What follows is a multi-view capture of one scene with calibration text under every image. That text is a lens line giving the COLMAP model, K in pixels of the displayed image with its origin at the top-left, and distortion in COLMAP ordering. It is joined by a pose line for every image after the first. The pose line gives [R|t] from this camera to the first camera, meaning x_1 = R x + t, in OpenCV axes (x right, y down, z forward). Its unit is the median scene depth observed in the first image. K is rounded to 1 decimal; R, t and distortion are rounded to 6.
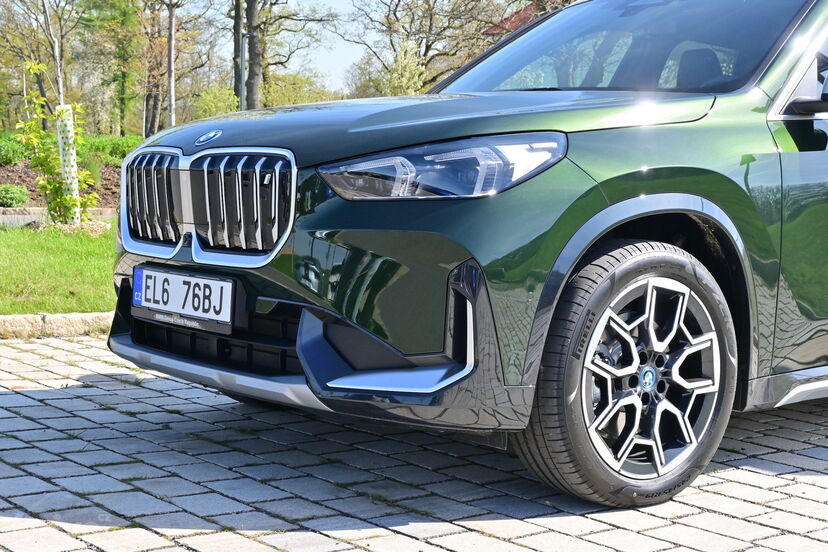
lens RADIAL K [[1309.3, 0, 414.0], [0, 1309.3, 276.0], [0, 0, 1]] dist [0.014086, 0.012669]
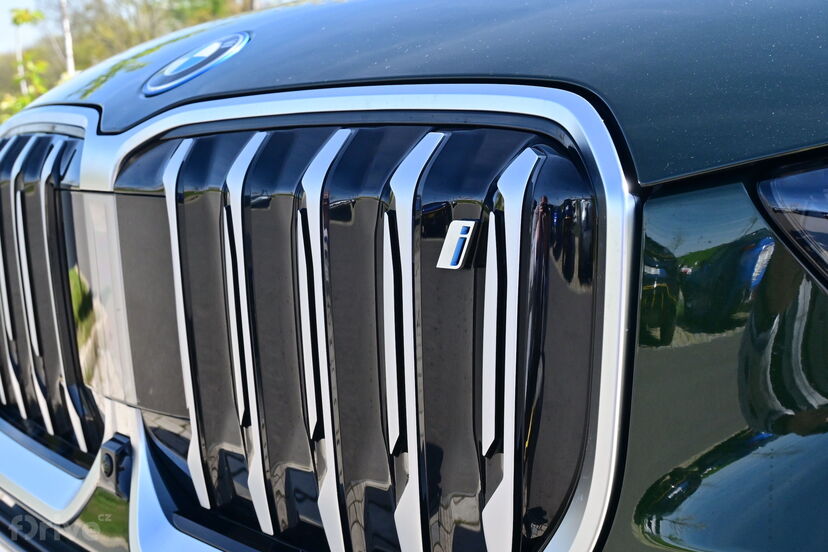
lens RADIAL K [[1308.8, 0, 414.0], [0, 1308.8, 276.0], [0, 0, 1]] dist [-0.509354, -0.007982]
pose [[0.998204, -0.008070, -0.059363, -0.105528], [0.009252, 0.999764, 0.019669, -0.072433], [0.059190, -0.020183, 0.998043, 0.798834]]
